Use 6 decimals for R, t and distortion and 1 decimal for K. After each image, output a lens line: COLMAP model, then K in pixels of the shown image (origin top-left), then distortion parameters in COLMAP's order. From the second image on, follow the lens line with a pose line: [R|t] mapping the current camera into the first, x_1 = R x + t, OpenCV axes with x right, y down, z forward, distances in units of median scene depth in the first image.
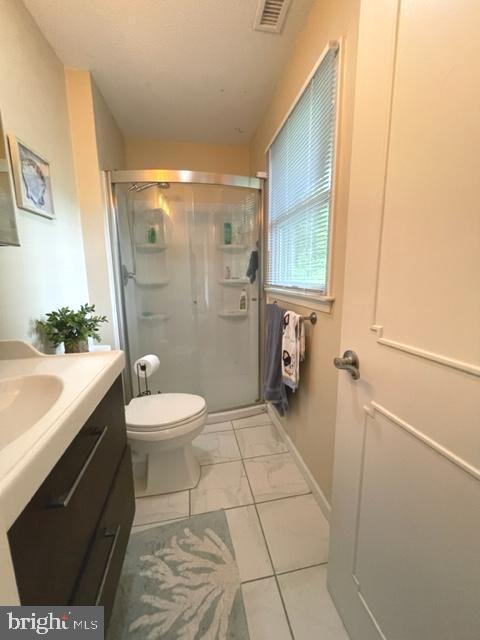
lens RADIAL K [[258.6, 0, 240.0], [0, 258.6, 320.0], [0, 0, 1]] dist [-0.002842, -0.000803]
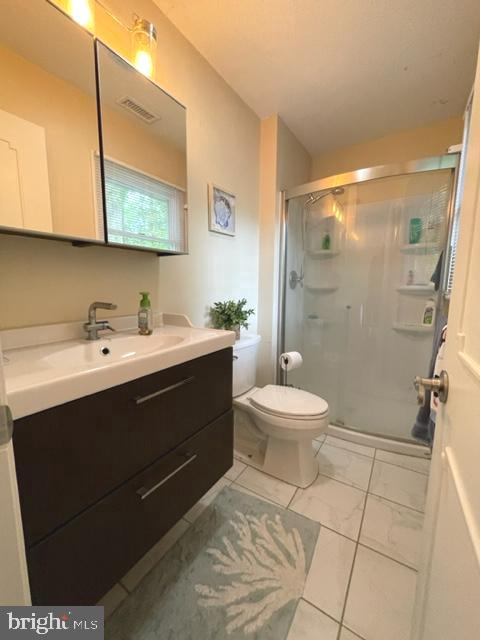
lens RADIAL K [[258.6, 0, 240.0], [0, 258.6, 320.0], [0, 0, 1]] dist [-0.002842, -0.000803]
pose [[0.721166, 0.105017, -0.684756, 0.278313], [-0.131679, 0.991203, 0.013335, 0.026364], [0.680133, 0.080551, 0.728650, 0.060890]]
